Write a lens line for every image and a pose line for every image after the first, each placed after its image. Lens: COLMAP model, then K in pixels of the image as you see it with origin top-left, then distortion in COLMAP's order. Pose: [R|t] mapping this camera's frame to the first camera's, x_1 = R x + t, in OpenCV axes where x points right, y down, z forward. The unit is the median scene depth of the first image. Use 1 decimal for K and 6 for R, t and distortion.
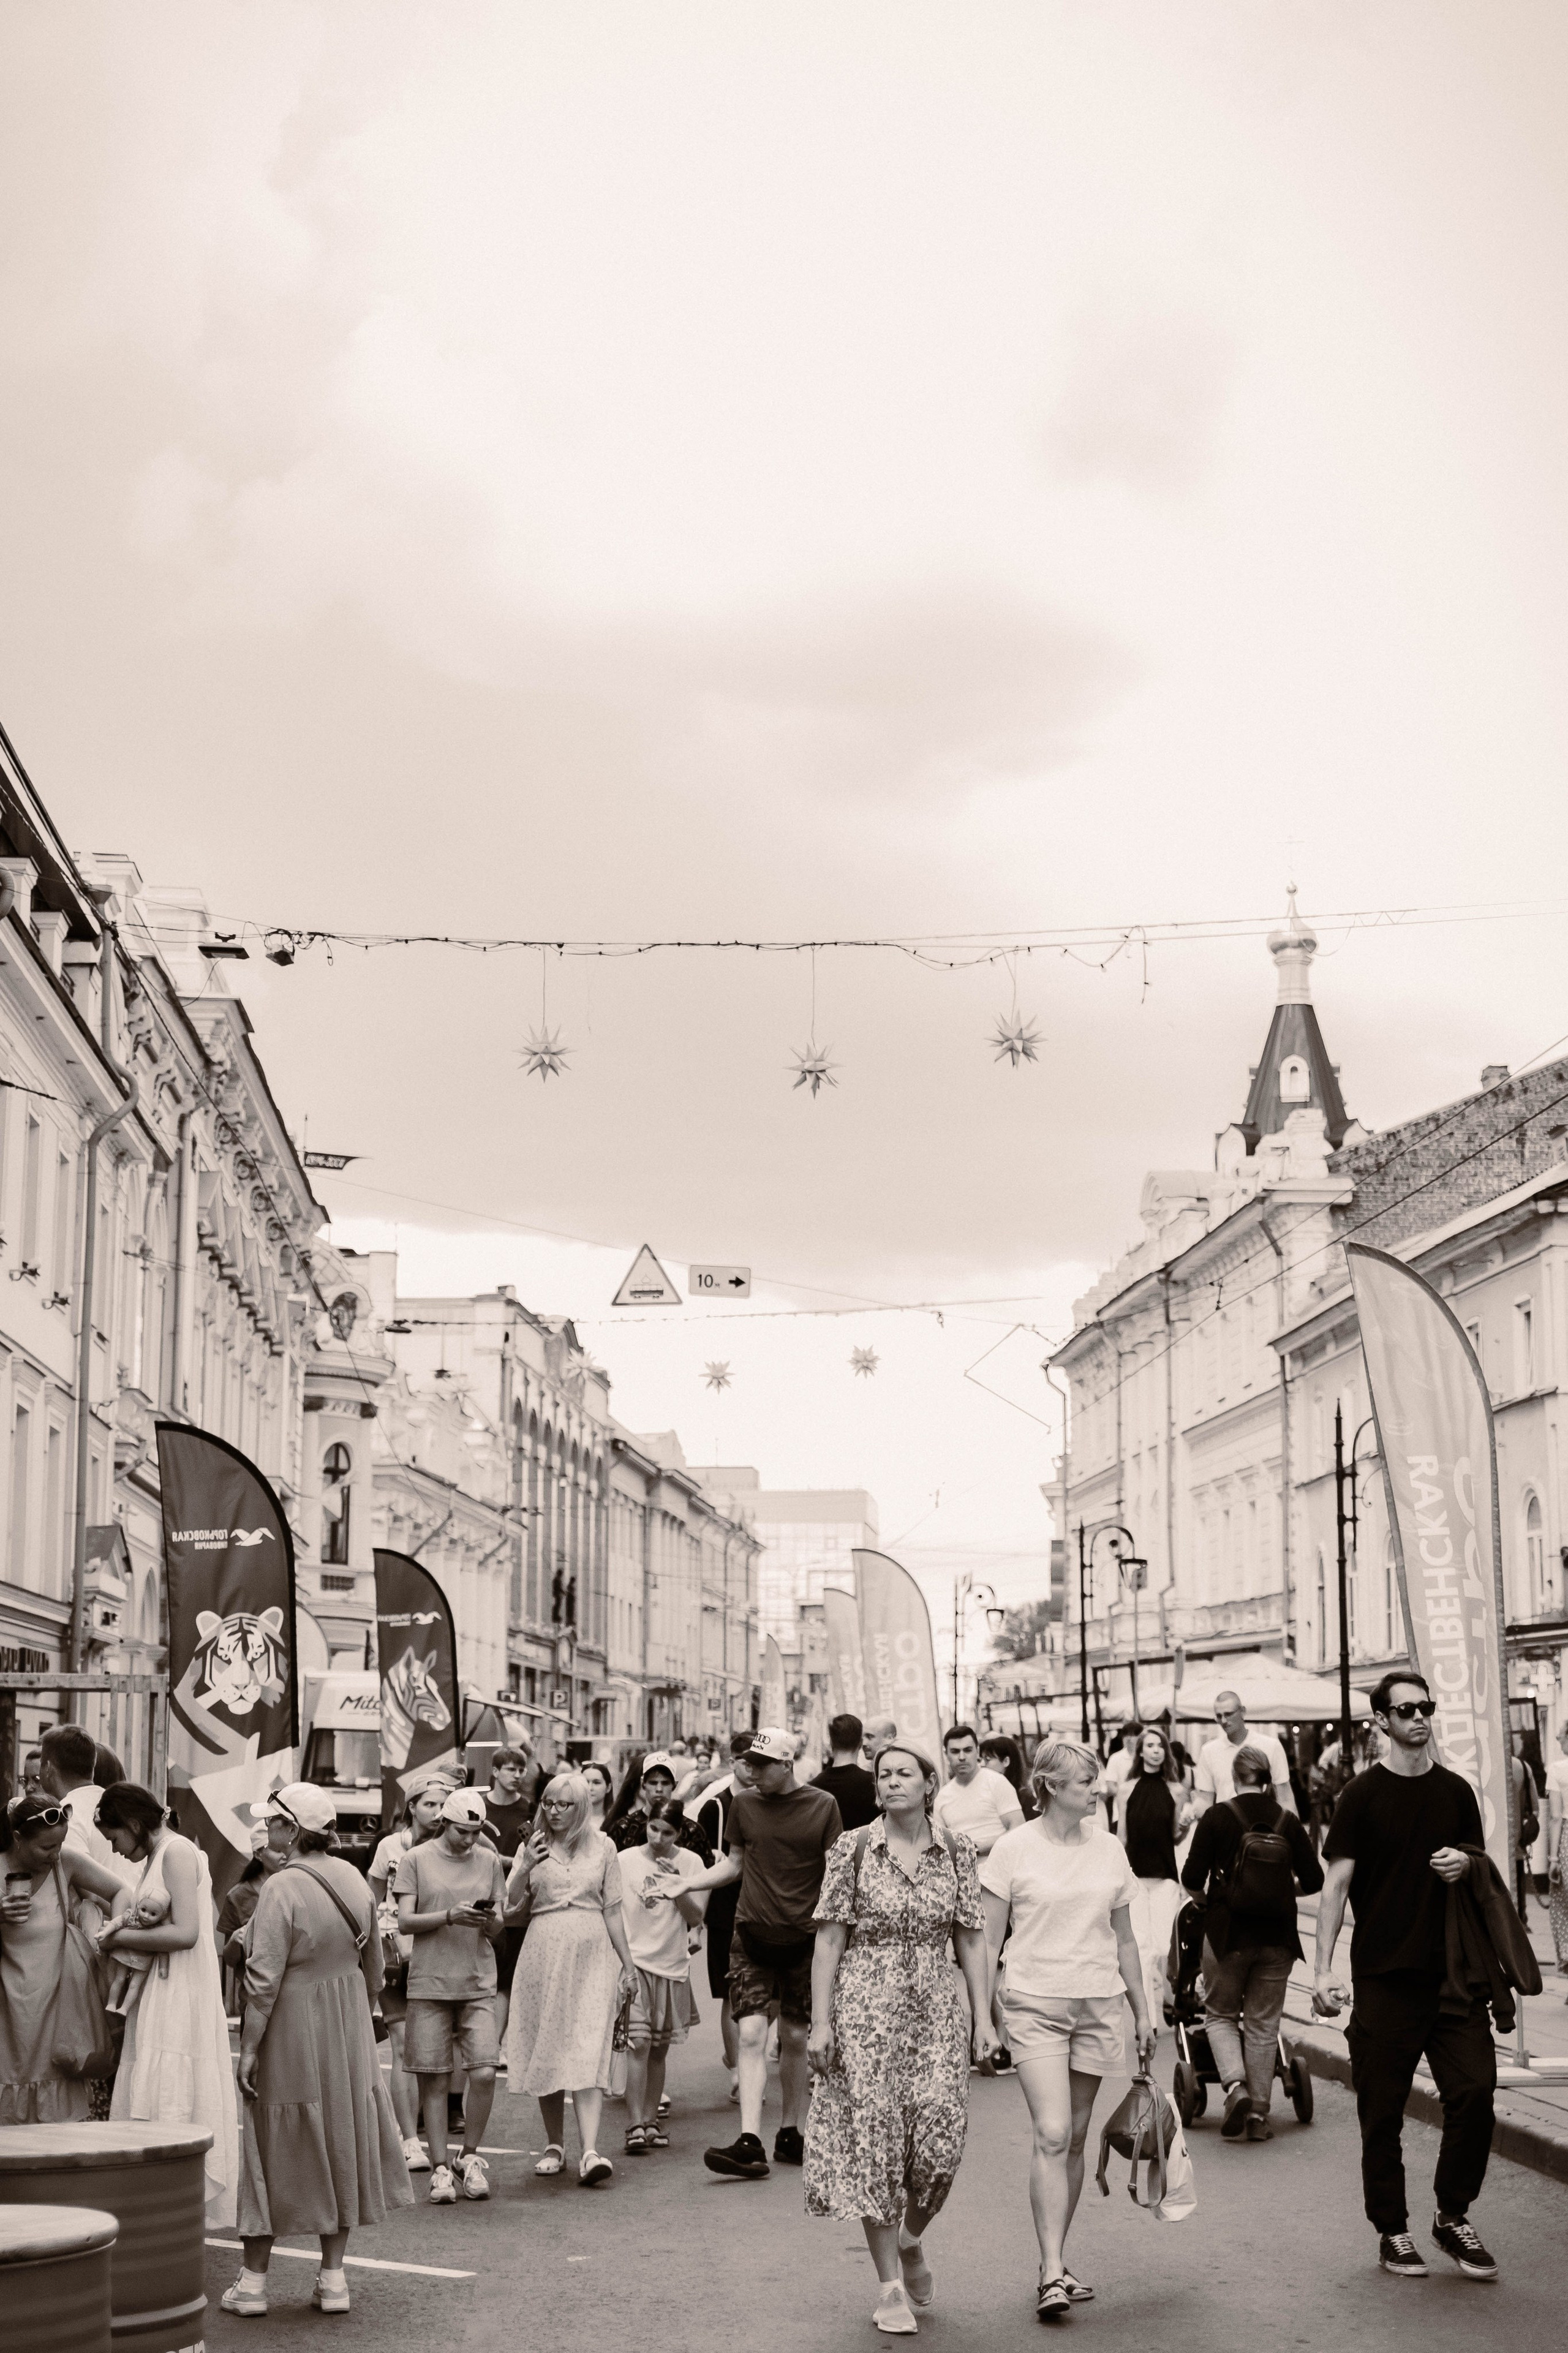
lens RADIAL K [[3643.4, 0, 838.0], [0, 3643.4, 1022.3], [0, 0, 1]] dist [0.028258, 0.028031]
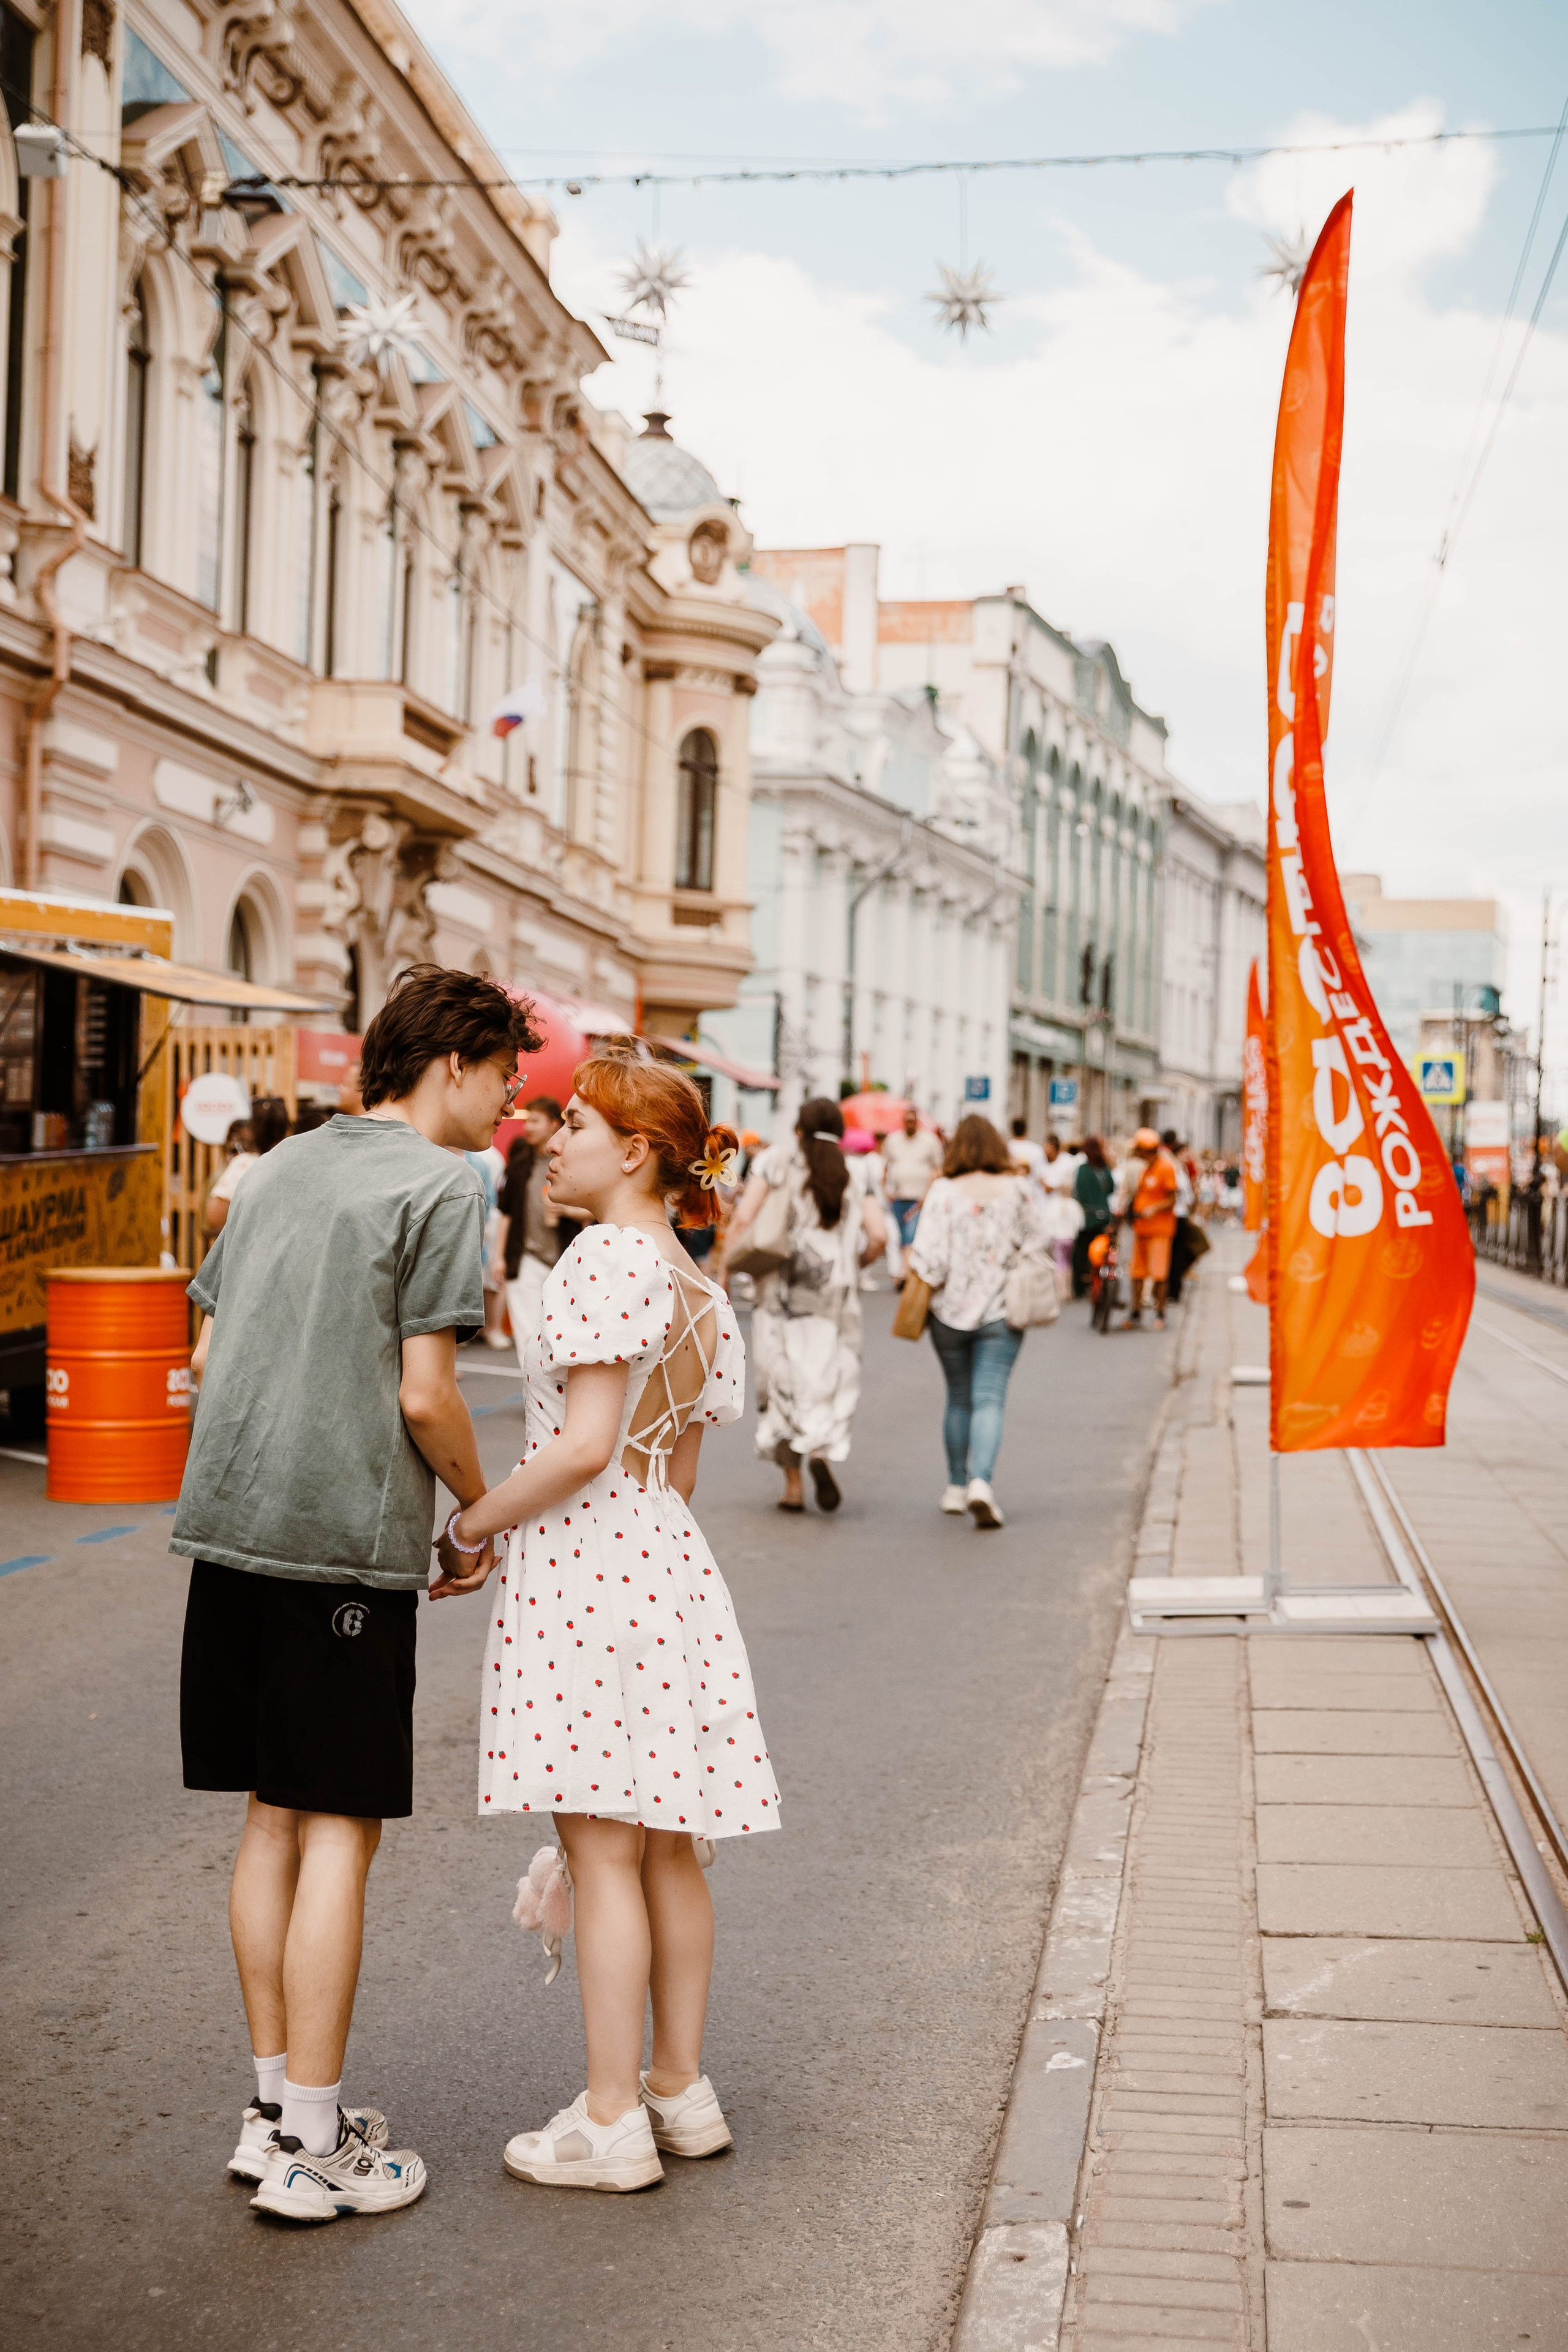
lens RADIAL K [[3531.2, 0, 784.0], [0, 3531.2, 1176.0], [0, 0, 1]] dist [-0.049668, -0.036563]
pose [[0.980853, 0.029704, -0.192470, 0.012124], [0.009324, 0.980004, 0.198761, 0.045723], [0.194525, -0.196750, 0.960963, 0.224209]]
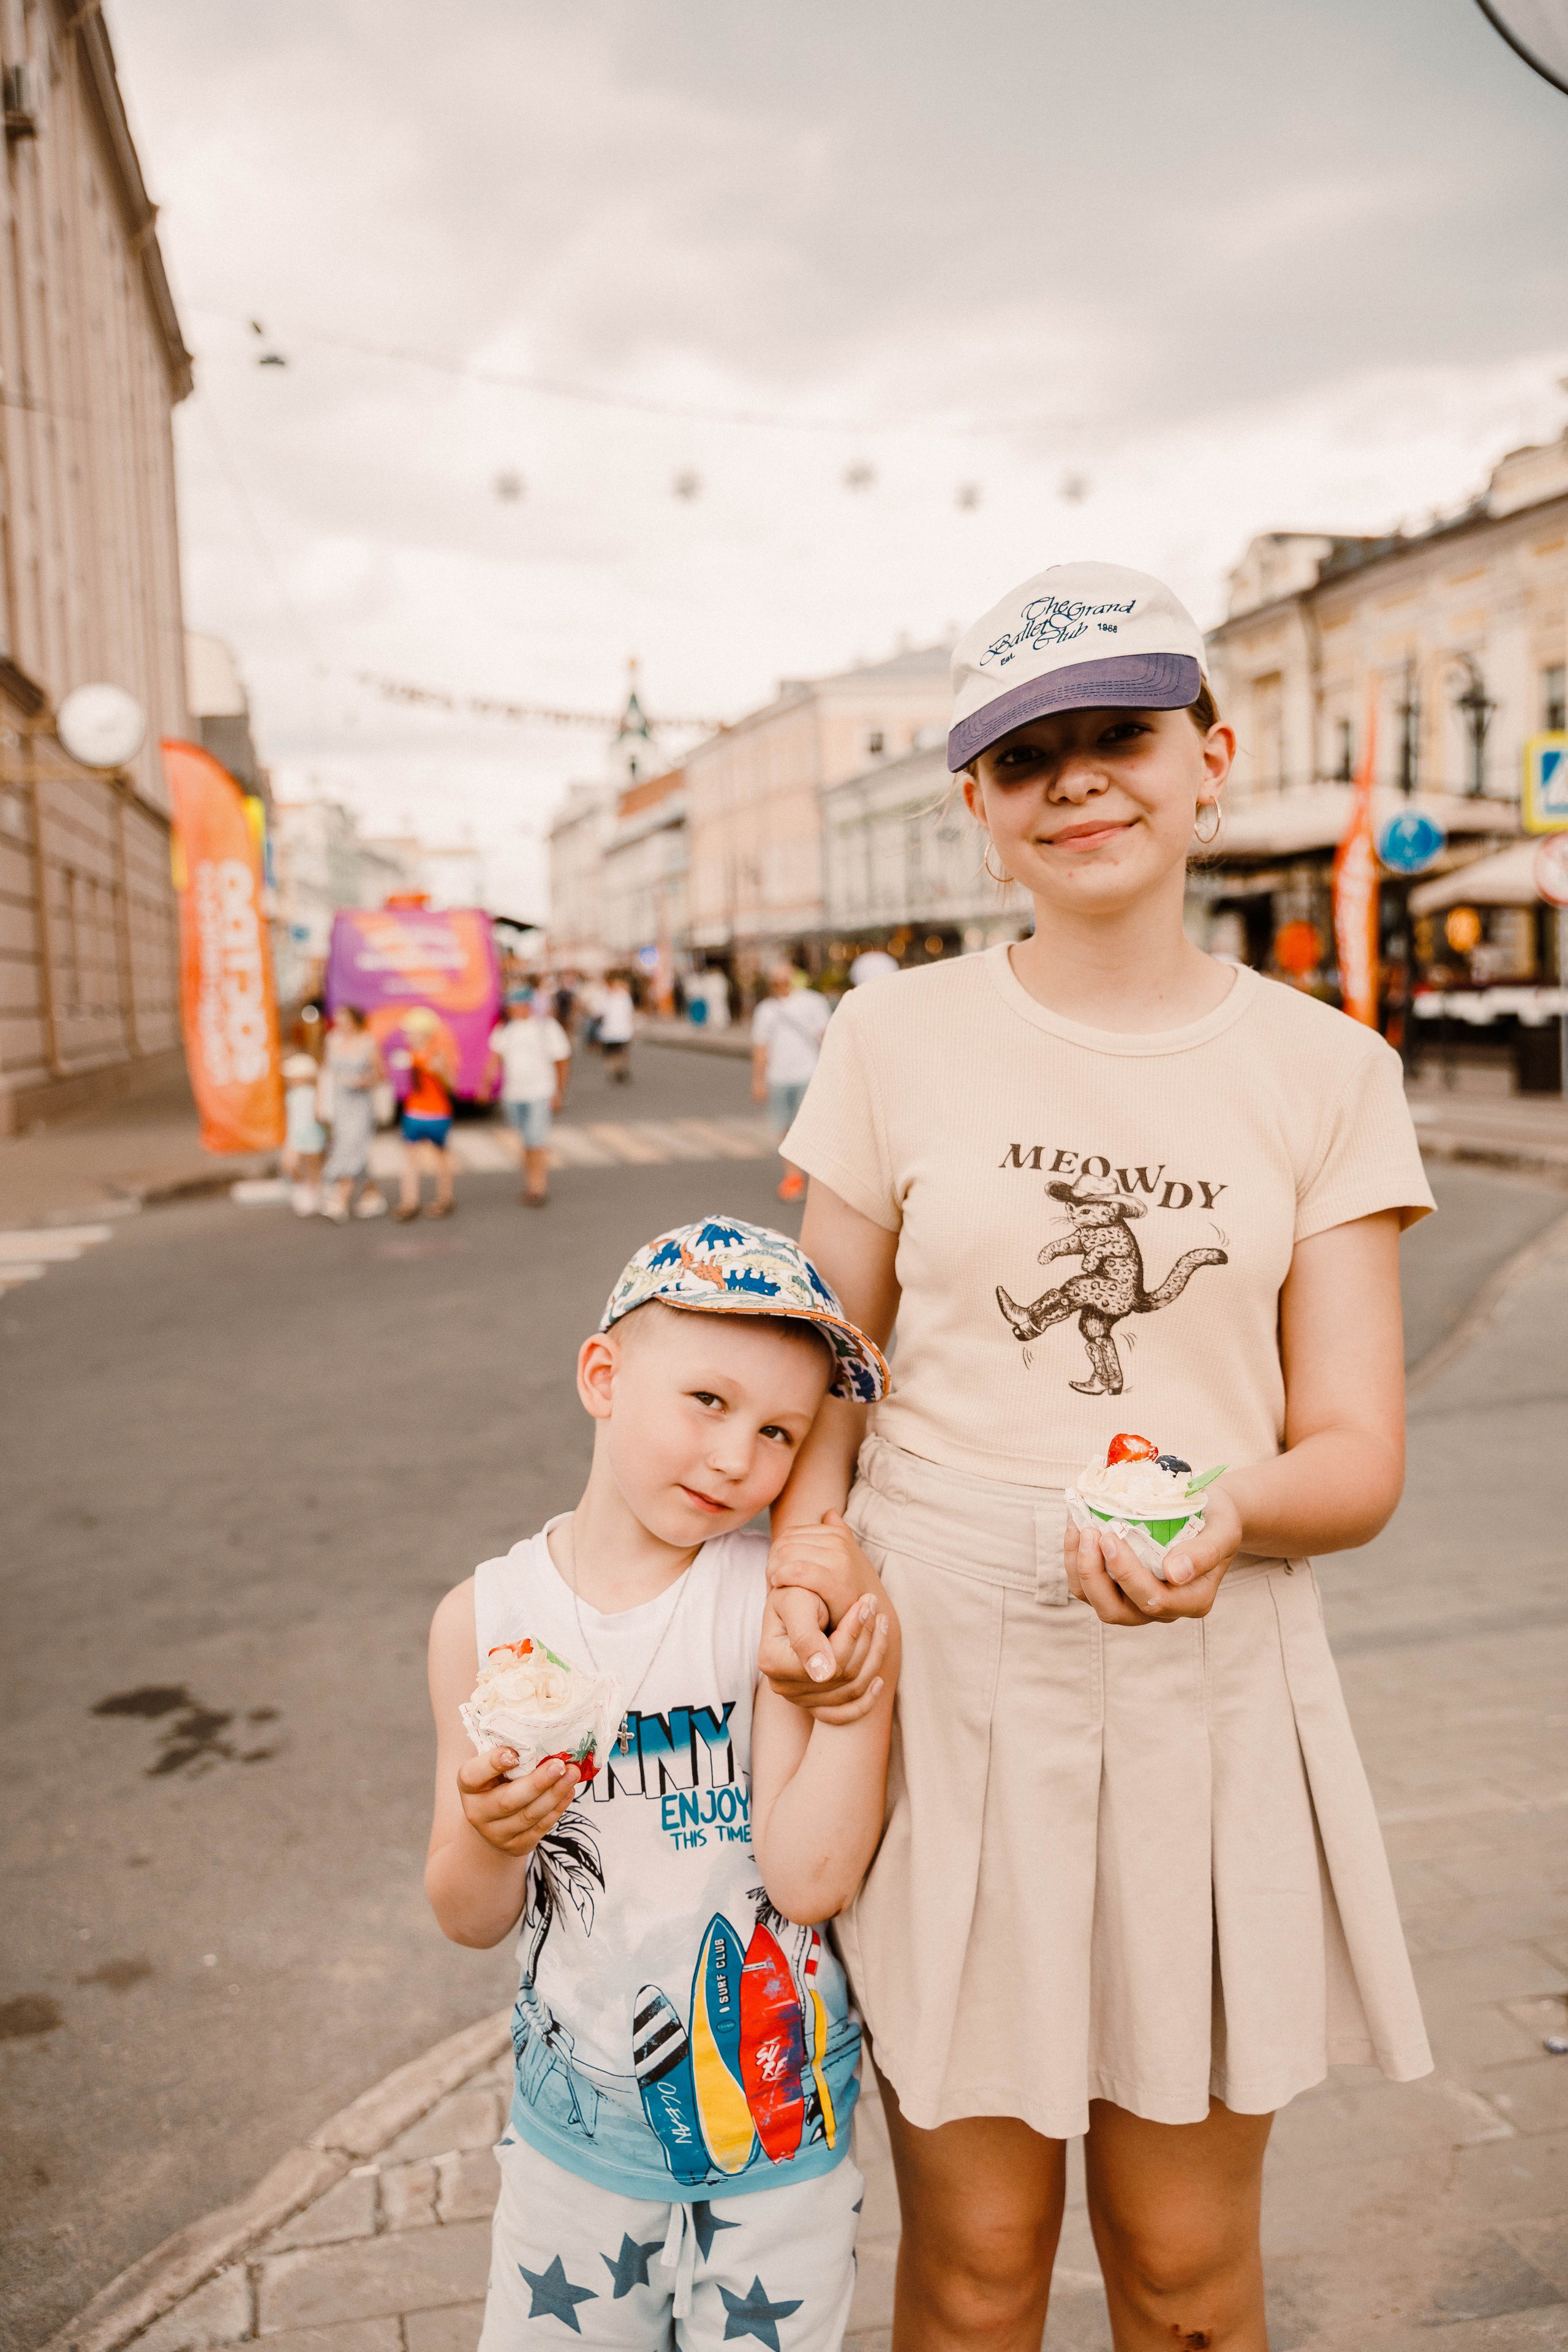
lens RADIAL K [[2203.4, 0, 784.0], [0, 2203.4, 1176.0], [0, 0, 1]] dist [-0.004593, 0.023504]
pose [[0.989487, -0.037220, 0.139748, 0.001423], [-0.004132, 0.958644, 0.284579, -0.099094], [-0.144561, -0.282165, 0.948412, -0.485693]]
